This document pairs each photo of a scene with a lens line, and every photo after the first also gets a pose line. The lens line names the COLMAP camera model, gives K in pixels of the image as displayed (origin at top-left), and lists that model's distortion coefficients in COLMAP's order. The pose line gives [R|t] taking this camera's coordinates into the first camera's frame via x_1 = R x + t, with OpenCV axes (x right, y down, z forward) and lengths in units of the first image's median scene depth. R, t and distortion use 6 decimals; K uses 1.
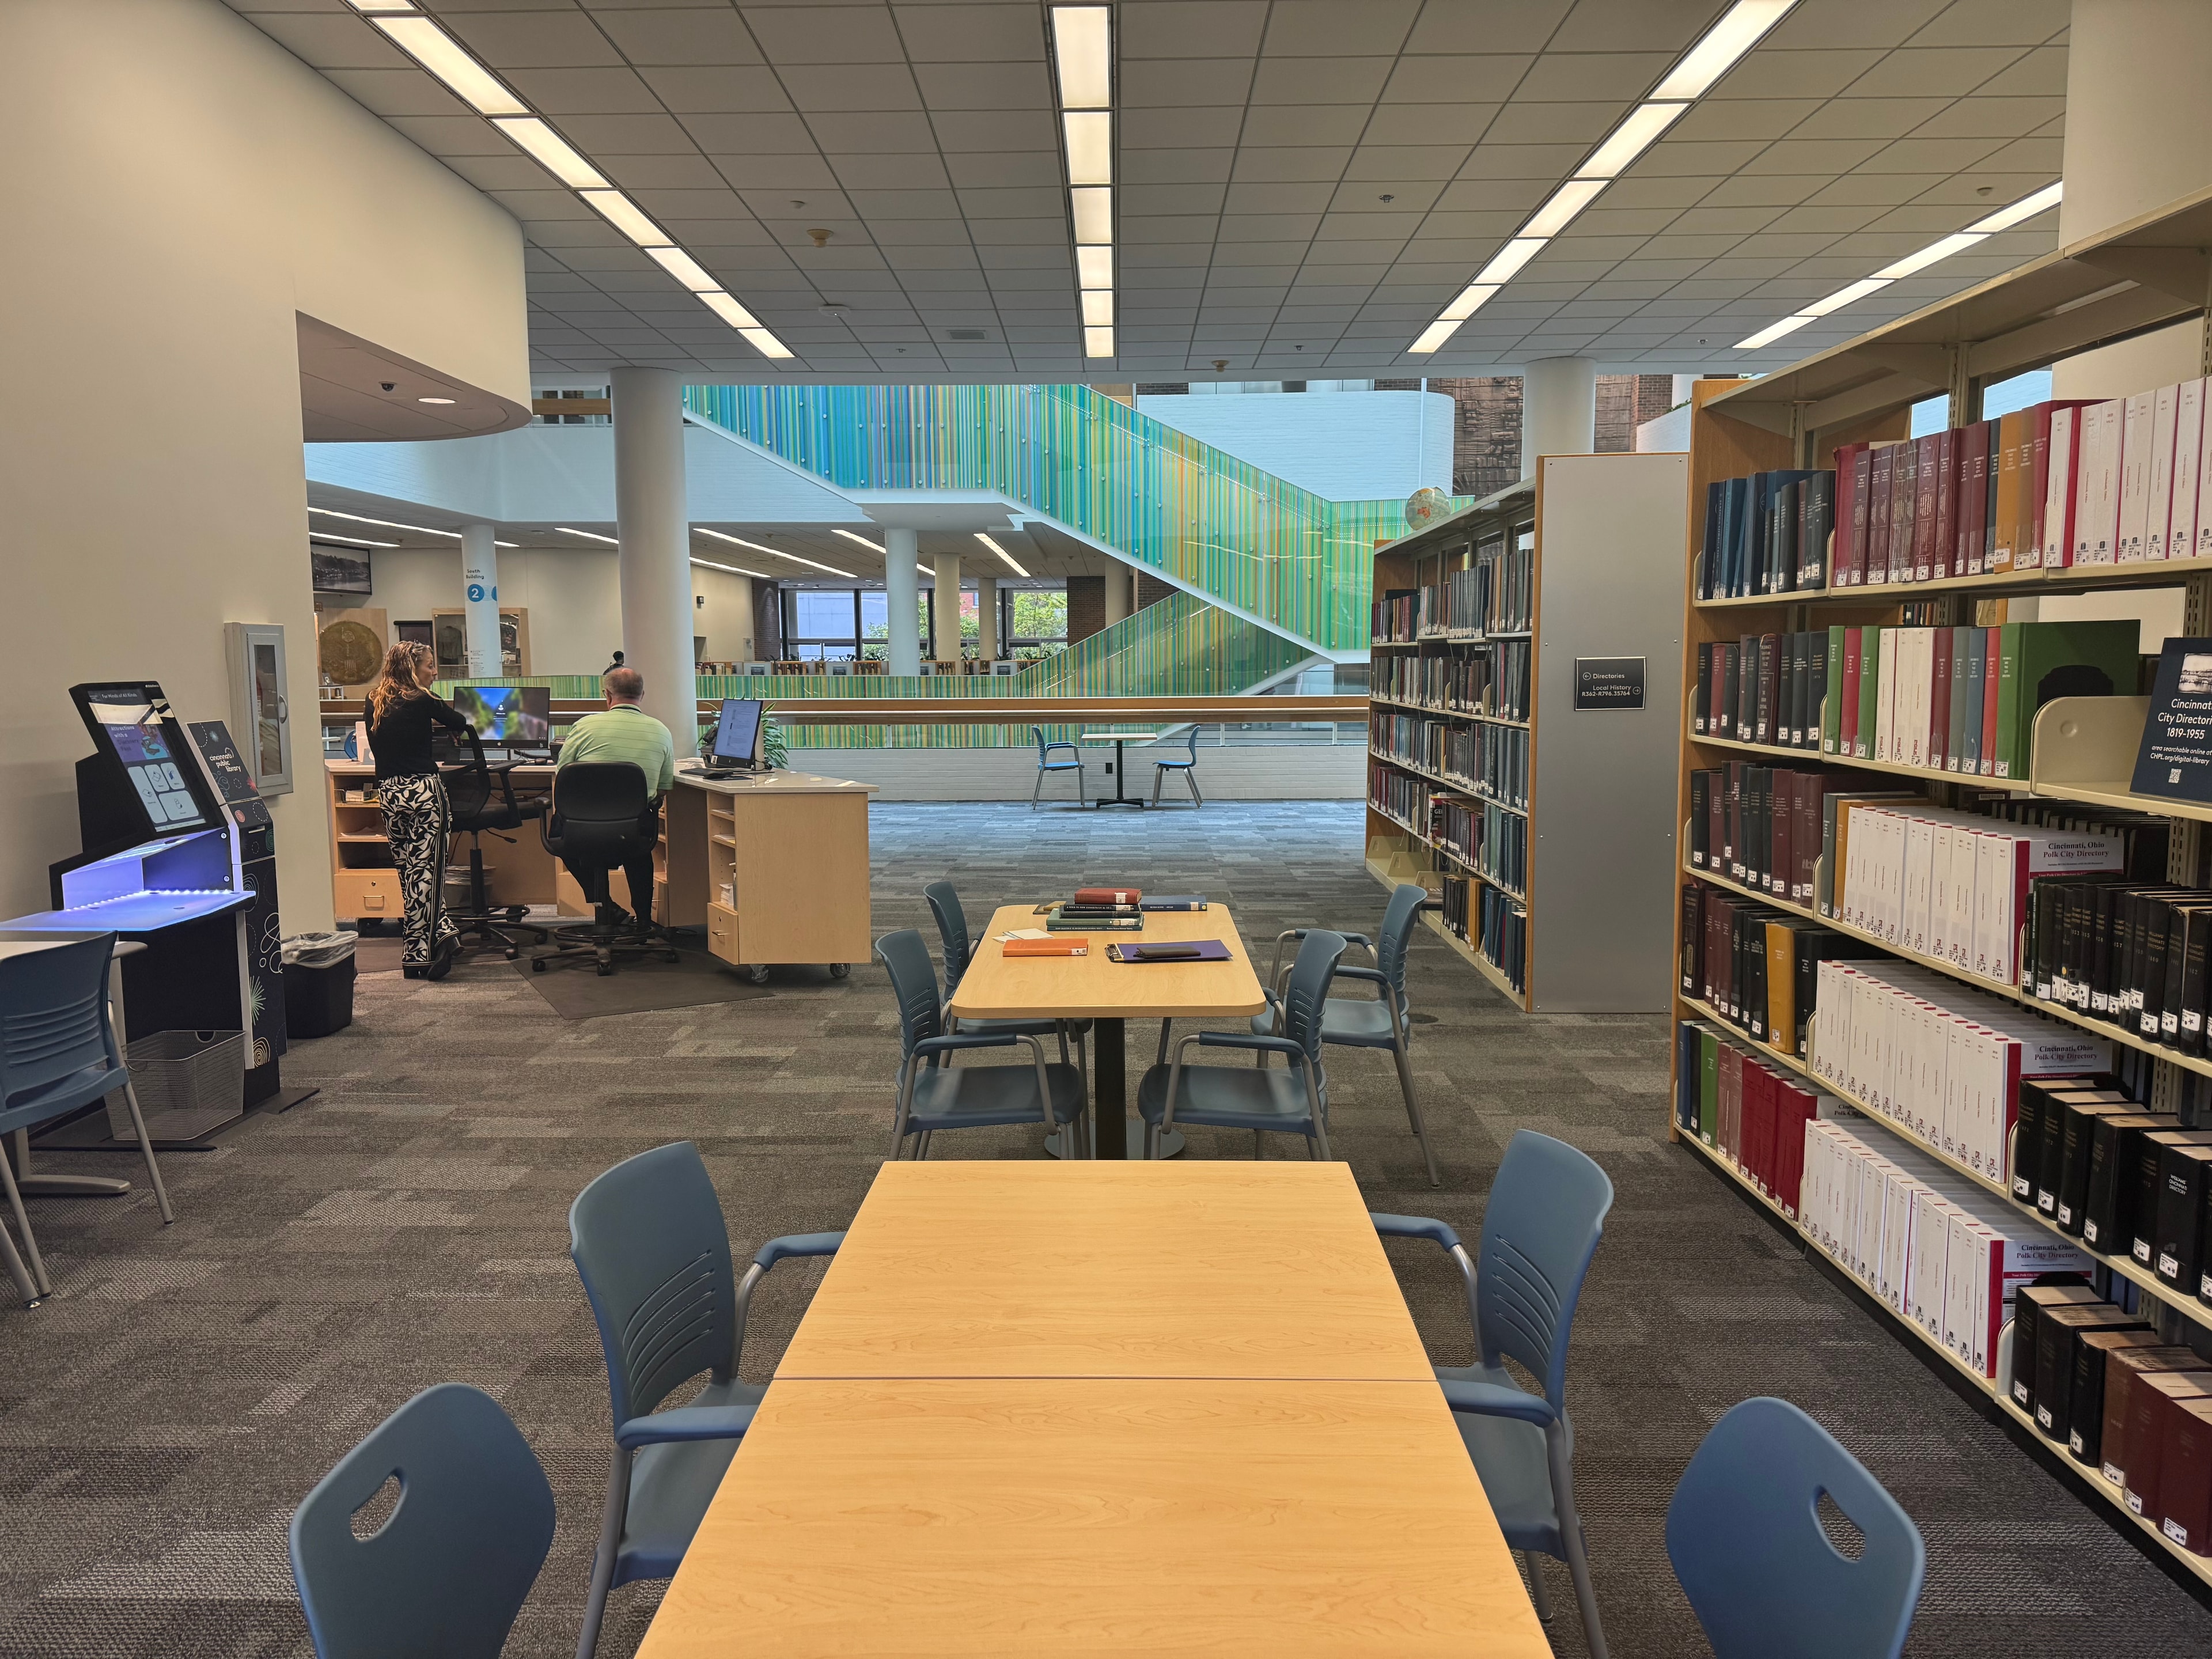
lens RADIAL K [[1592.8, 0, 1106.7], [0, 1592.8, 830.0], [0, 0, 1]] dist [0.082560, -0.094433]
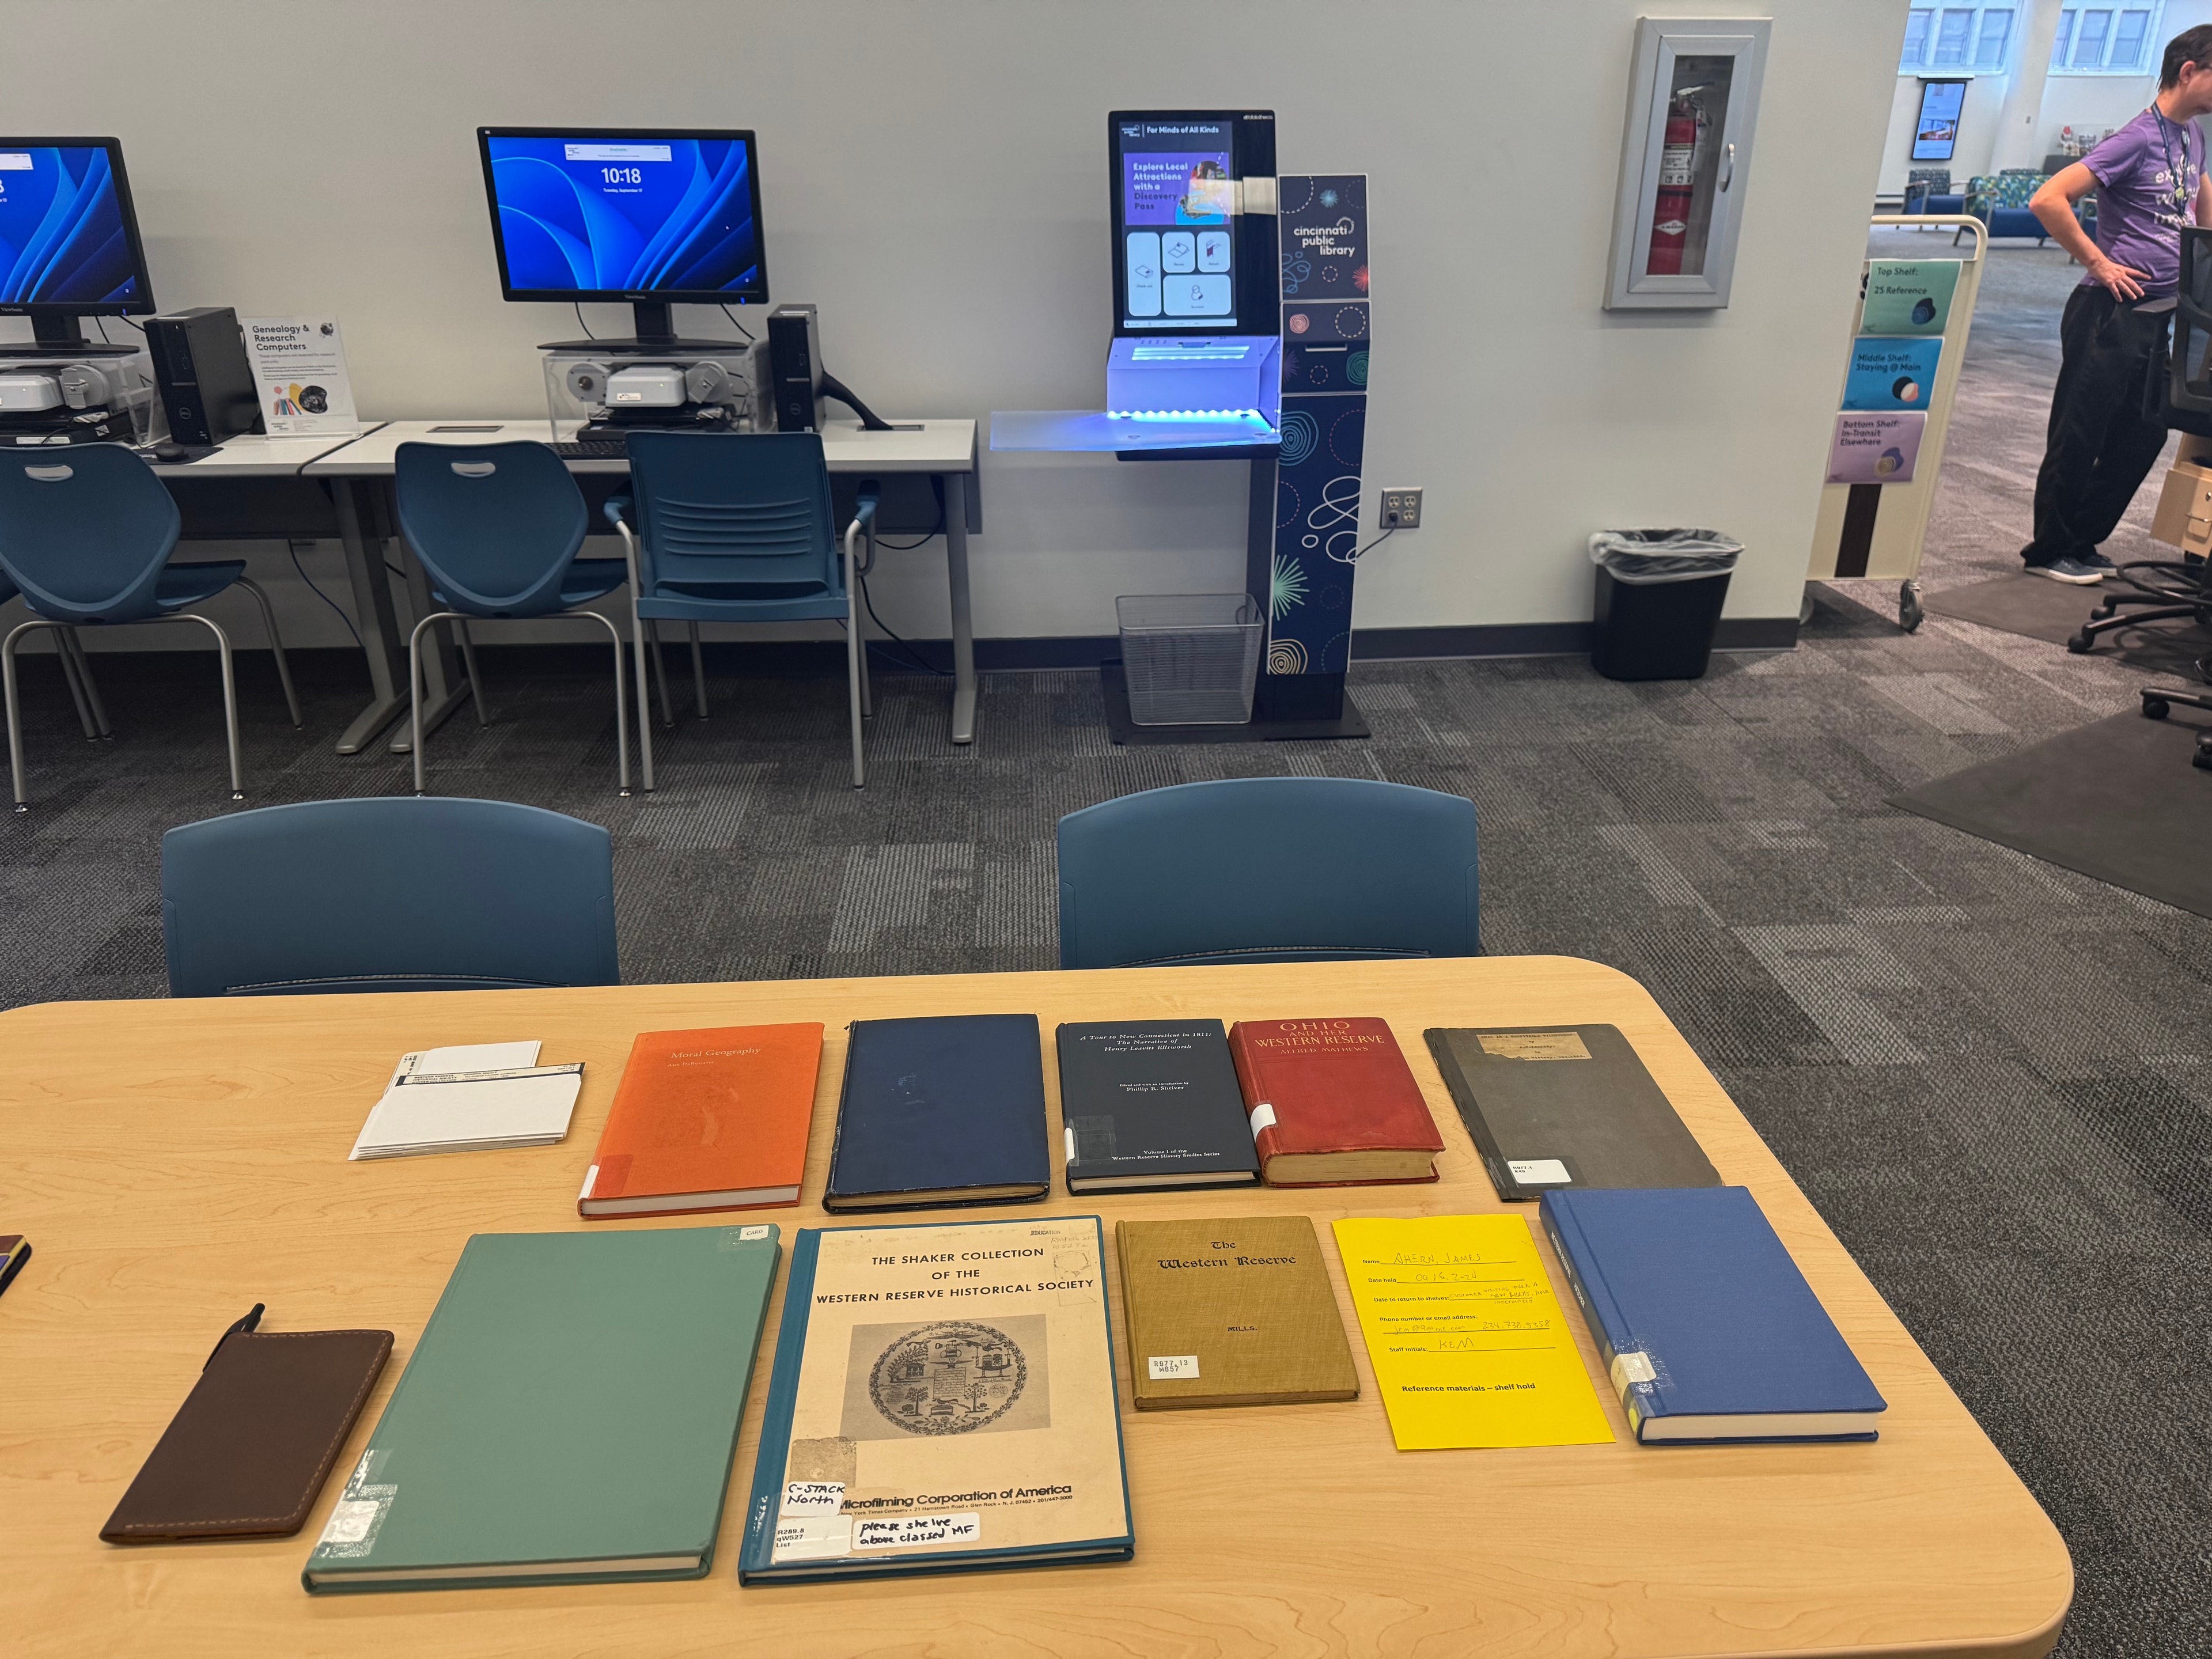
lens RADIAL K [[1592.8, 0, 1108.2], [0, 1592.8, 826.2], [0, 0, 1]] dist [0.082560, -0.094433]
pose [[0.075238, 0.408425, -0.909686, 0.204924], [-0.113412, 0.909857, 0.399122, -0.089339], [0.990695, 0.073140, 0.114776, 0.966933]]
